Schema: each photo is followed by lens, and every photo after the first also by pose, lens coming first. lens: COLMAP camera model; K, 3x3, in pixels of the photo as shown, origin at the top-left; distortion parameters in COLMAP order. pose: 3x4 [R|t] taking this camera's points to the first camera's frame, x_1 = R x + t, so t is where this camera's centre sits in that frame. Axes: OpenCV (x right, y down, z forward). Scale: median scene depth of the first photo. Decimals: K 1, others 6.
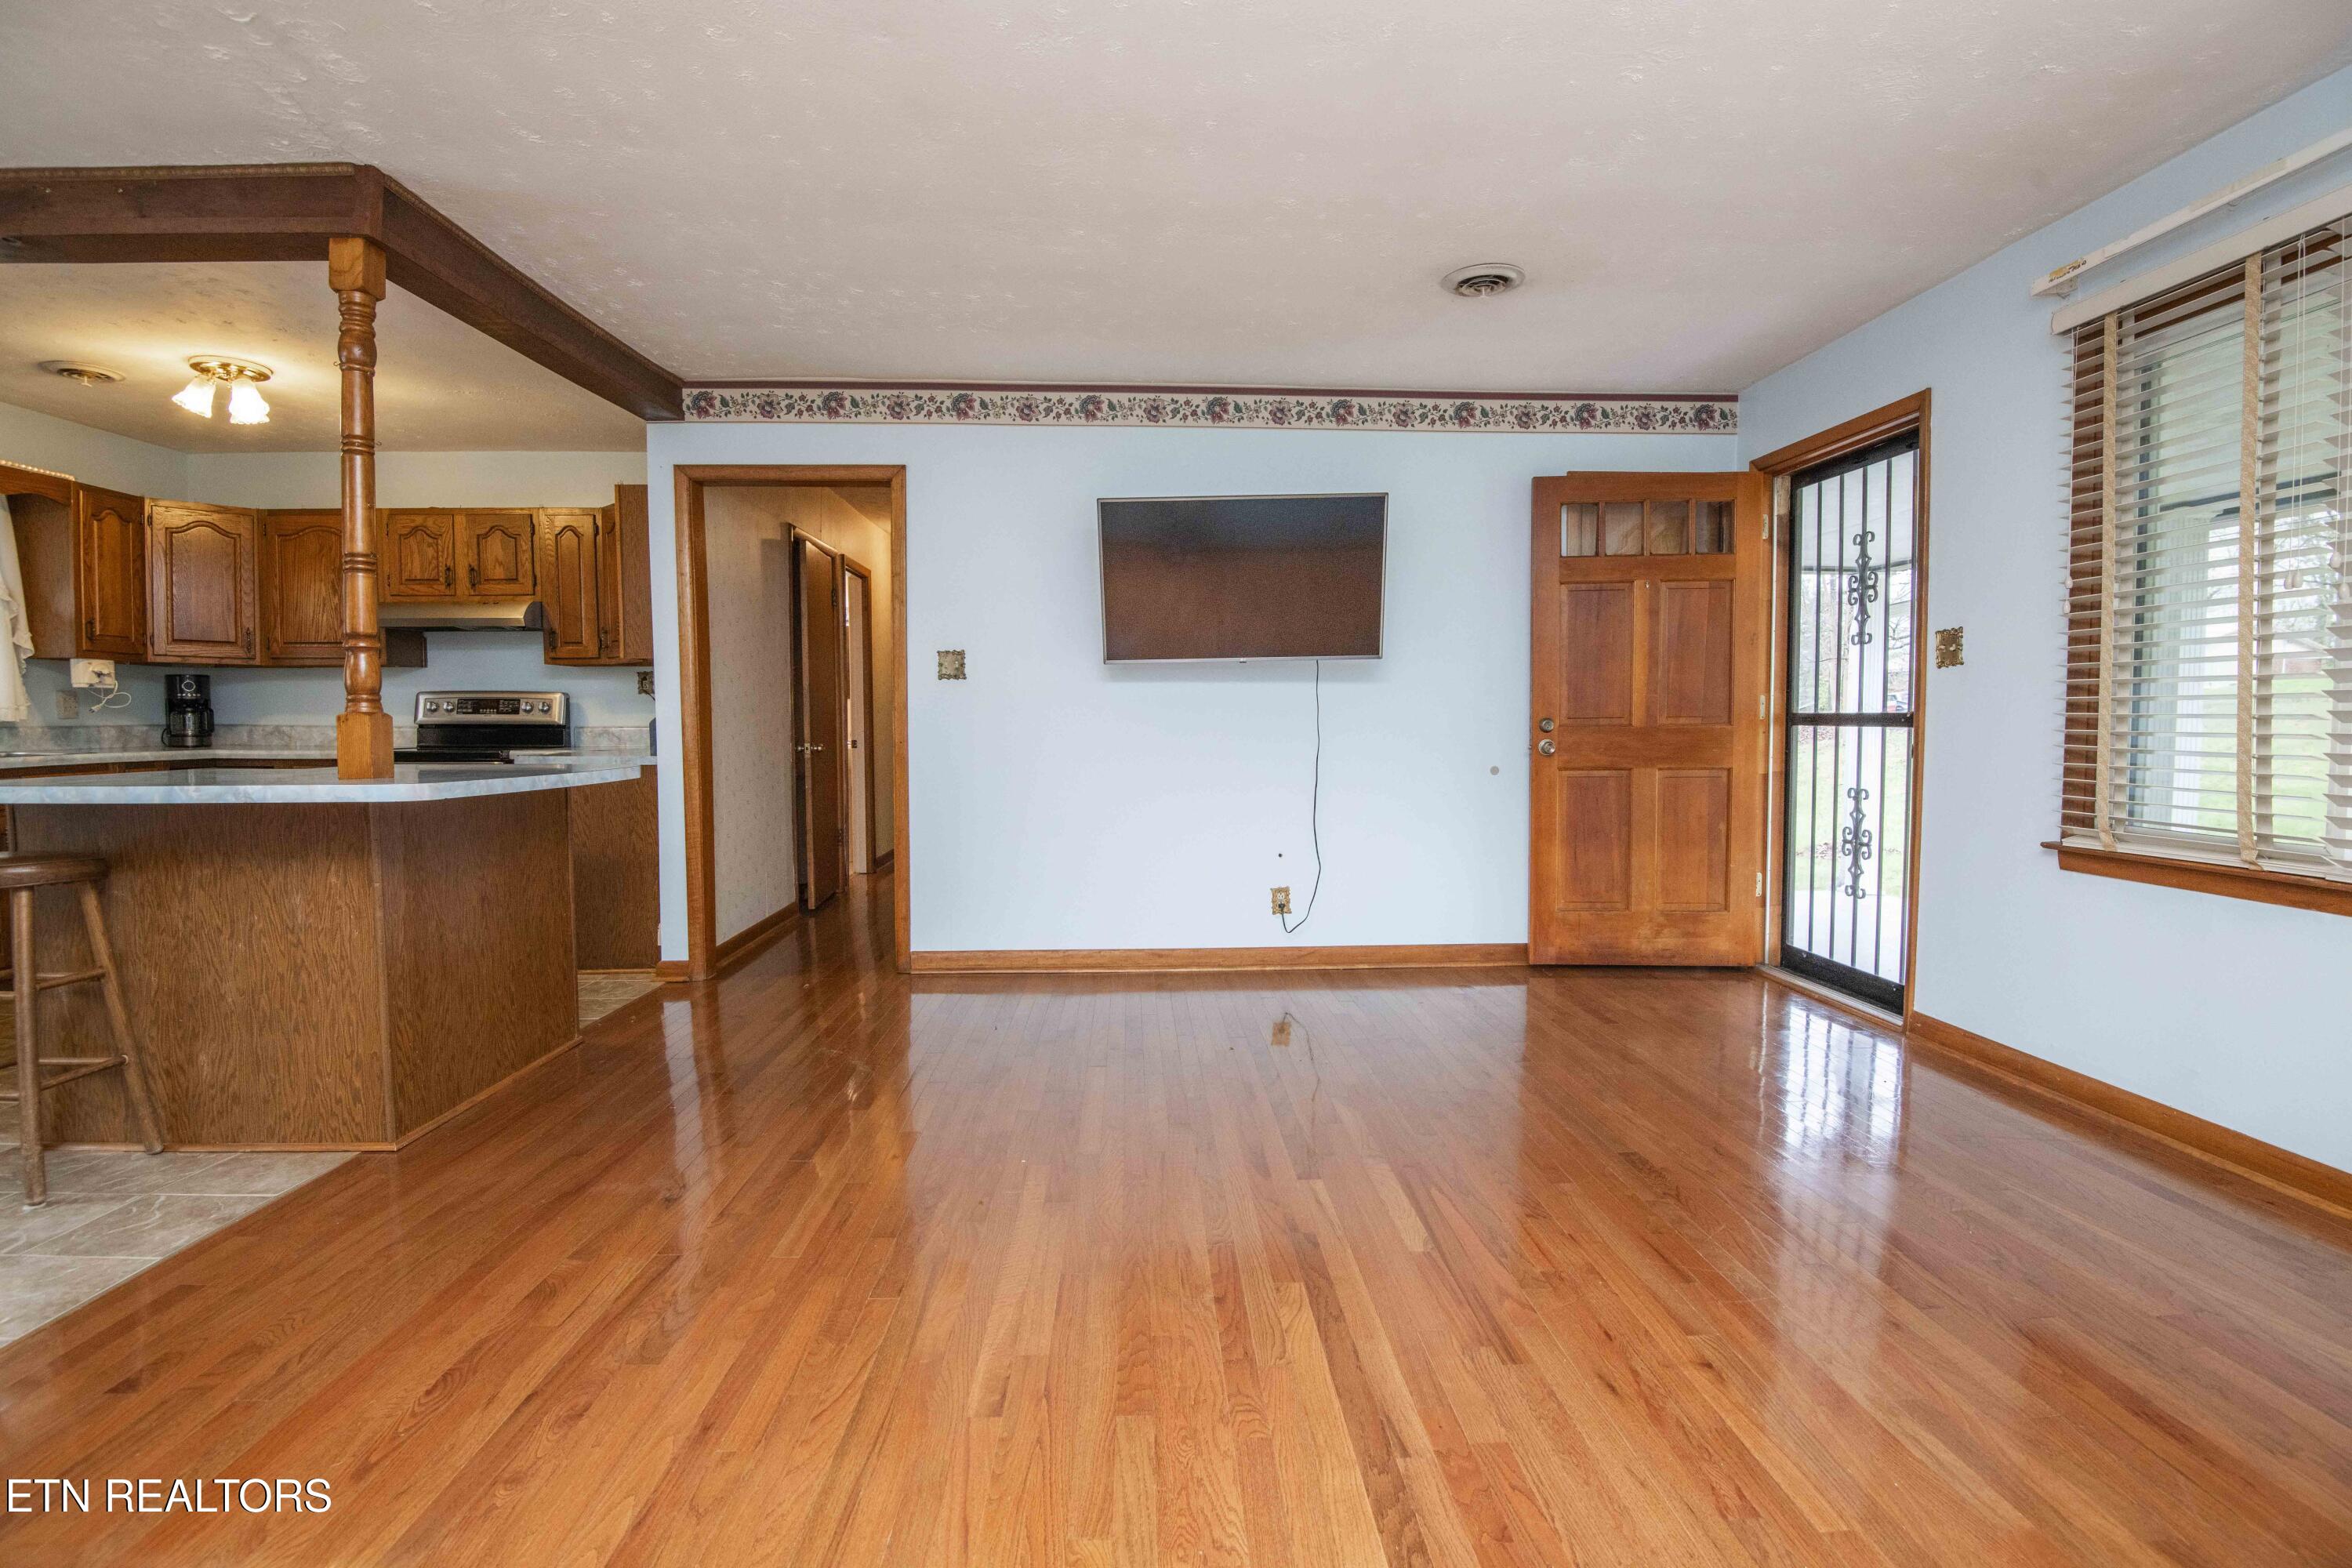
lens RADIAL K [[1086.4, 0, 1177.8], [0, 1086.4, 778.7], [0, 0, 1]] dist [-0.021981, -0.010464]
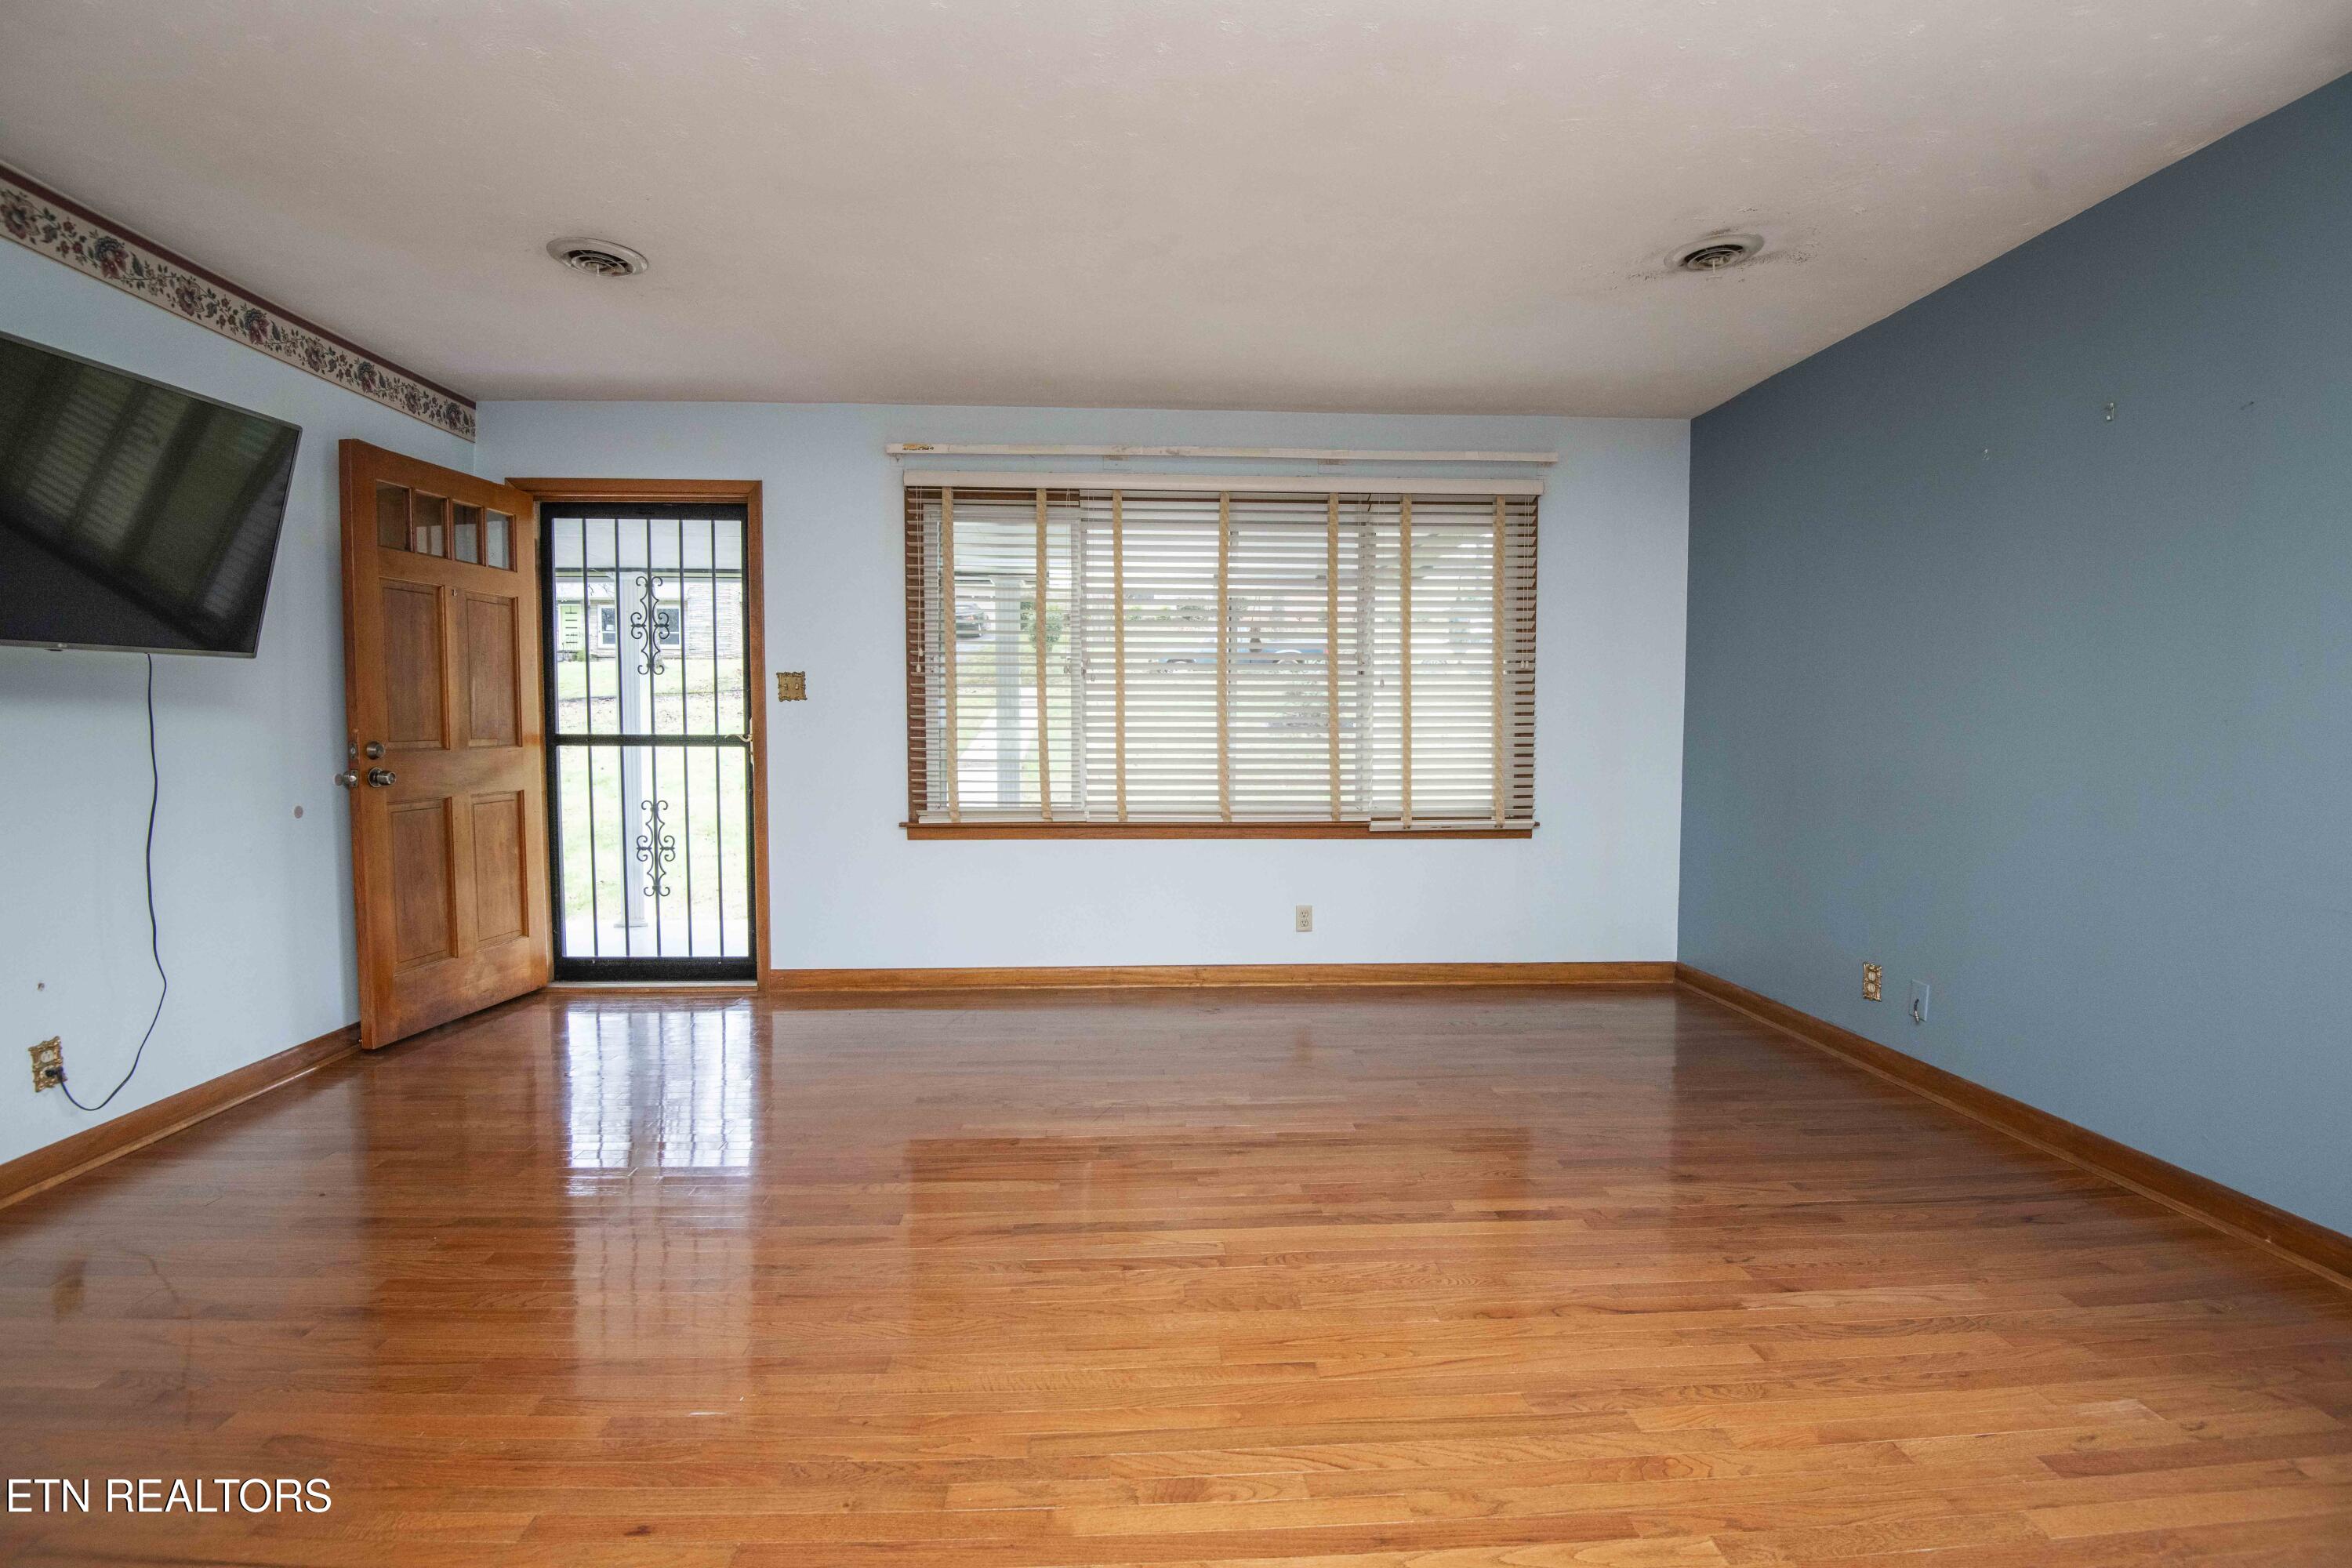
lens RADIAL K [[1086.4, 0, 1186.7], [0, 1086.4, 777.4], [0, 0, 1]] dist [-0.021981, -0.010464]
pose [[-0.011650, -0.044500, 0.998941, -0.520172], [0.051311, 0.997667, 0.045041, -0.038055], [-0.998615, 0.051782, -0.009340, 0.448170]]
